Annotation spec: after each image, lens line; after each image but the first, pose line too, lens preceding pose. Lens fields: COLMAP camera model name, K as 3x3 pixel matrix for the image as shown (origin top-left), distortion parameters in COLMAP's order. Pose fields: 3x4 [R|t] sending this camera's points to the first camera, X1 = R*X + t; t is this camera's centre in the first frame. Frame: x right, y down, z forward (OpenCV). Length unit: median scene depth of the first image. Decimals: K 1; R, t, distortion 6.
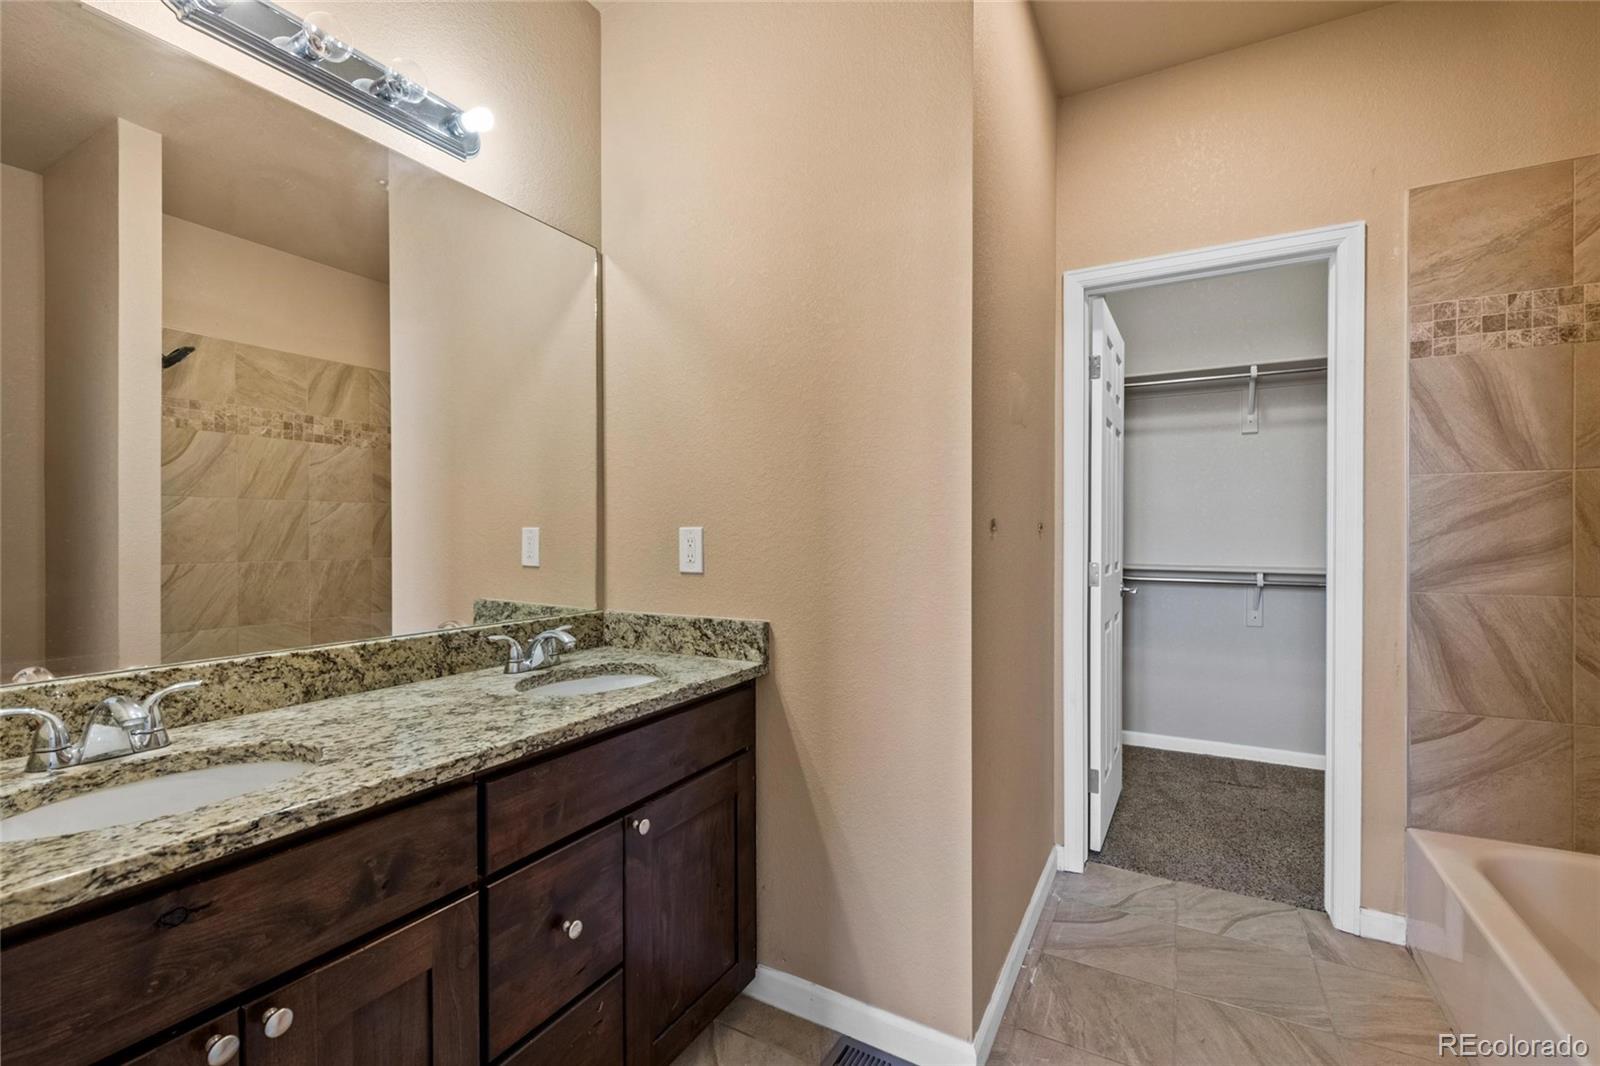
lens RADIAL K [[715.1, 0, 800.0], [0, 715.1, 533.0], [0, 0, 1]] dist [0.013757, 0.000545]
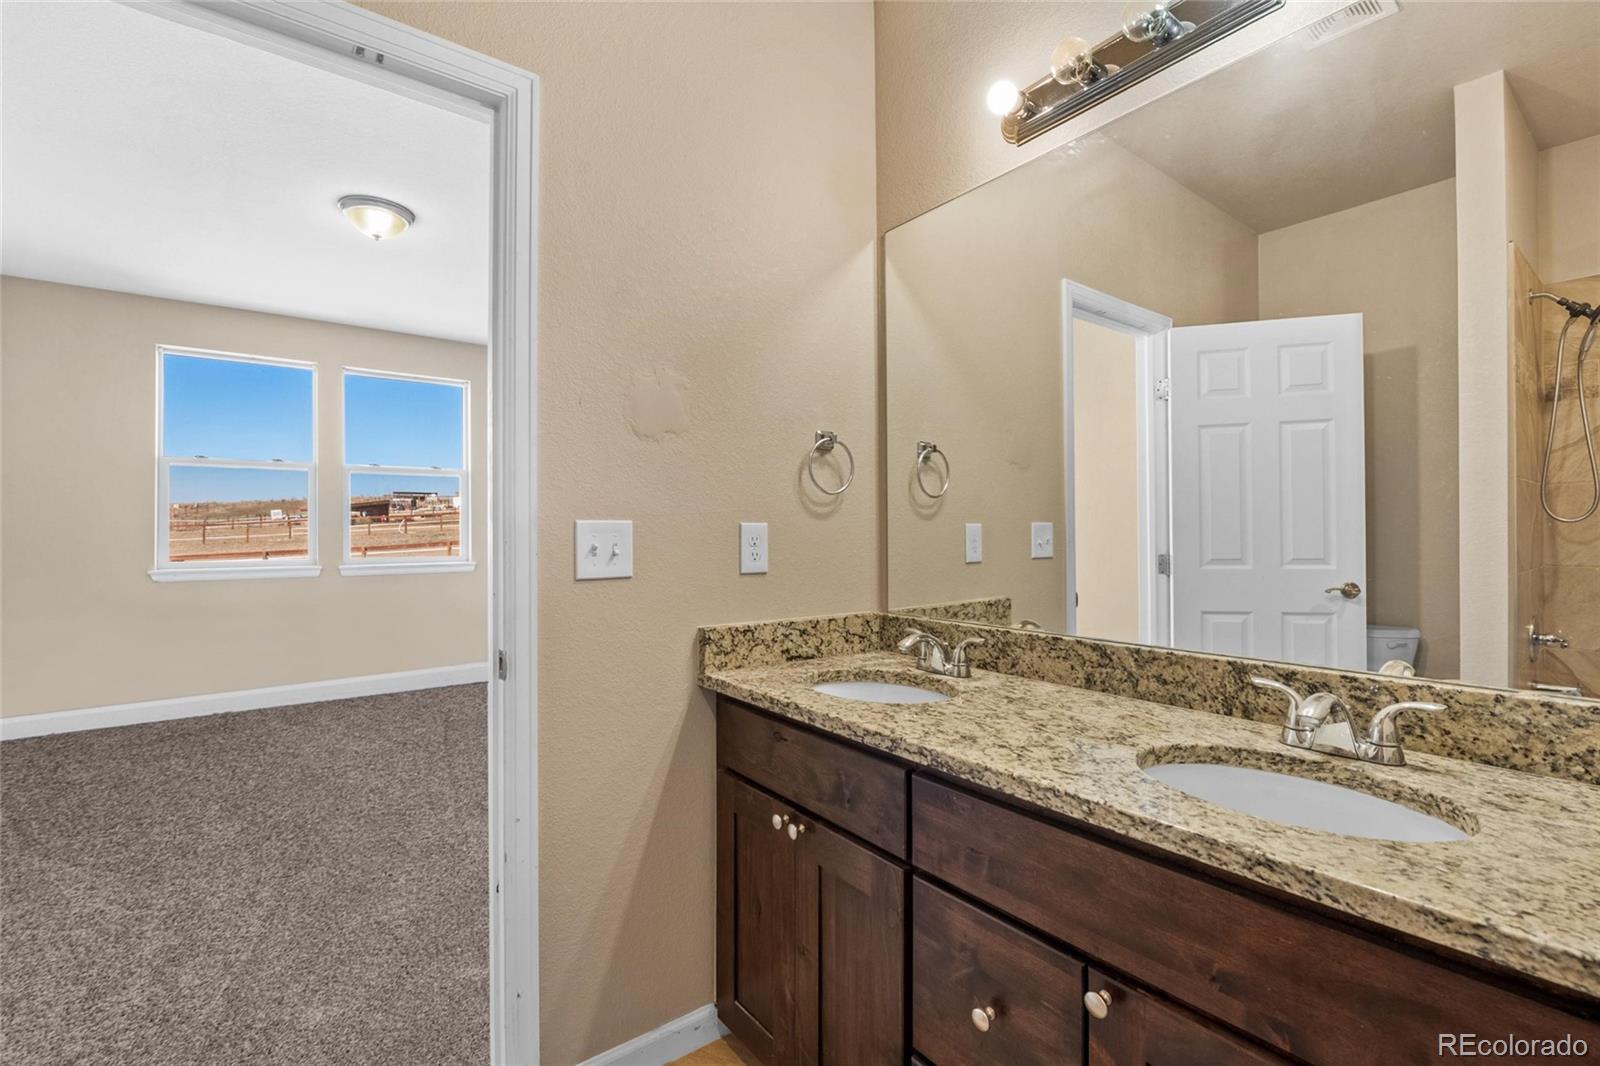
lens RADIAL K [[709.7, 0, 798.1], [0, 709.7, 558.5], [0, 0, 1]] dist [-0.000410, -0.000135]
pose [[-0.418296, 0.028599, -0.907861, 0.471685], [0.000968, 0.999518, 0.031041, 0.009762], [0.908310, 0.012106, -0.418122, 1.119502]]
